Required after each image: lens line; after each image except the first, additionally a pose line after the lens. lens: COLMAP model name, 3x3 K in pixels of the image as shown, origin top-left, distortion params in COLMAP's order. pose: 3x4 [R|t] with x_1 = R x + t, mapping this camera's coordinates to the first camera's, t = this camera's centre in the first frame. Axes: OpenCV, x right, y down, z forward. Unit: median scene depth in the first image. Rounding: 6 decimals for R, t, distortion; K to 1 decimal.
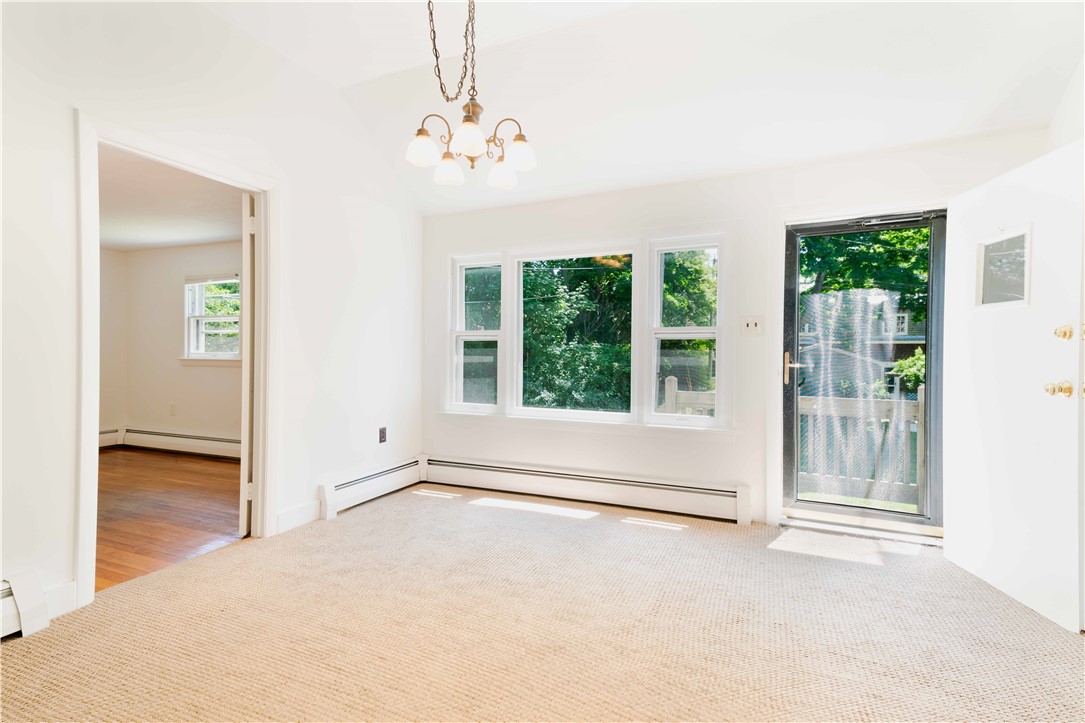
lens RADIAL K [[512.4, 0, 542.5], [0, 512.4, 361.5], [0, 0, 1]] dist [0.083827, -0.000022]
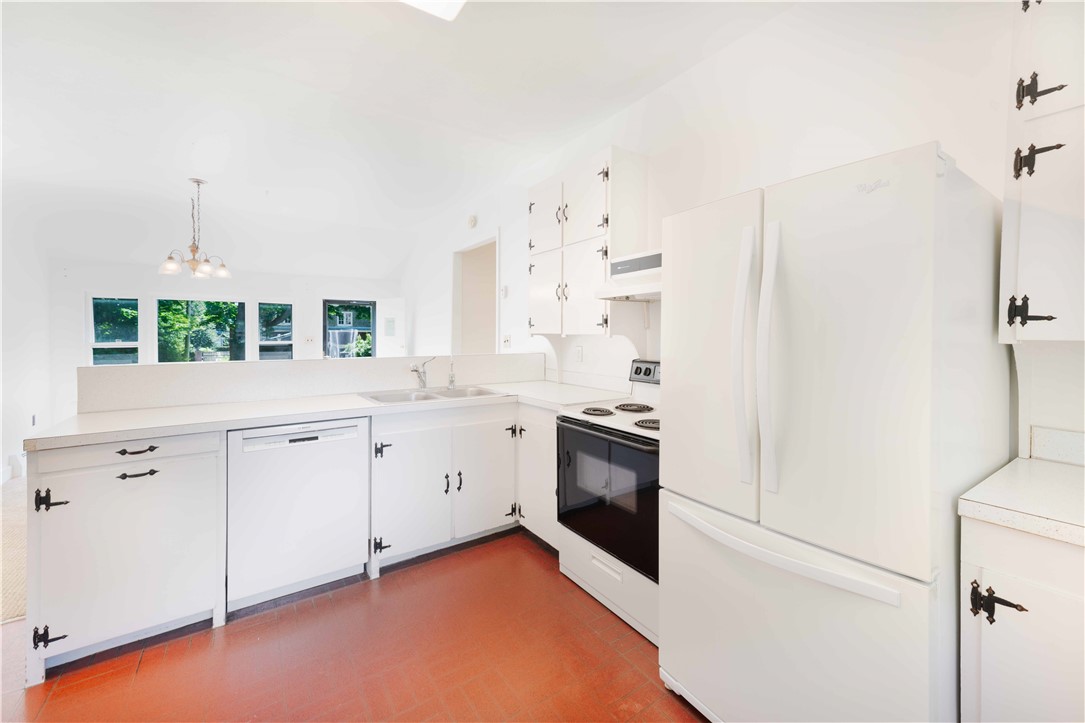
lens RADIAL K [[434.2, 0, 543.2], [0, 434.2, 342.1], [0, 0, 1]] dist [0.000414, -0.000007]
pose [[0.524382, -0.018808, 0.851275, -0.547048], [0.021283, 0.999733, 0.008978, -0.045392], [-0.851217, 0.013410, 0.524643, -0.703750]]
